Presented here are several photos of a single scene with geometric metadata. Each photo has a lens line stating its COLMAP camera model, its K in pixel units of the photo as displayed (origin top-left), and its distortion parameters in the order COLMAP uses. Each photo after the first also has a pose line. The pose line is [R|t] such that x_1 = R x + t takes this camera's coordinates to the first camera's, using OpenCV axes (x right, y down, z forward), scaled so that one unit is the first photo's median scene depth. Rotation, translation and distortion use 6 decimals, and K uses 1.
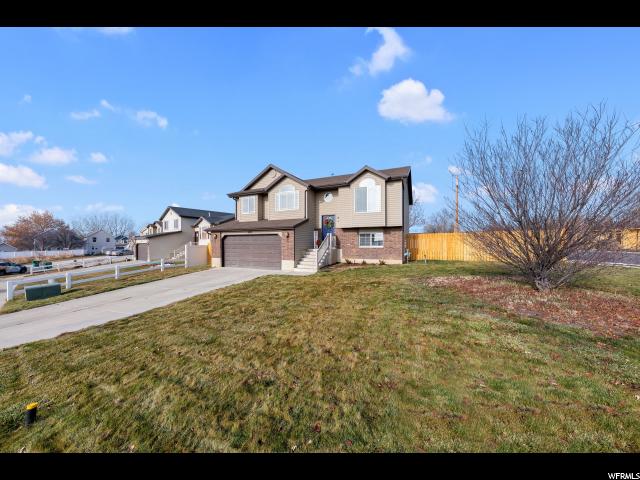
lens RADIAL K [[228.8, 0, 323.4], [0, 228.8, 233.0], [0, 0, 1]] dist [0.001579, -0.000076]
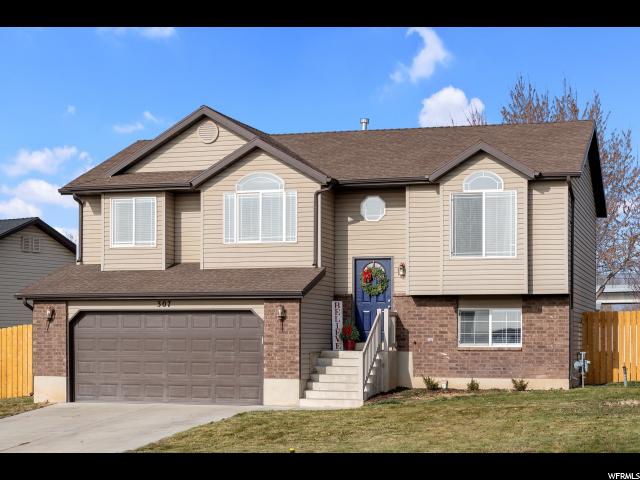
lens RADIAL K [[1308.6, 0, 319.9], [0, 1308.6, 241.2], [0, 0, 1]] dist [-0.016985, 0.000000]
pose [[0.992578, 0.014426, 0.120750, -0.335940], [-0.010466, 0.999388, -0.033366, -0.037626], [-0.121158, 0.031855, 0.992122, -1.121572]]
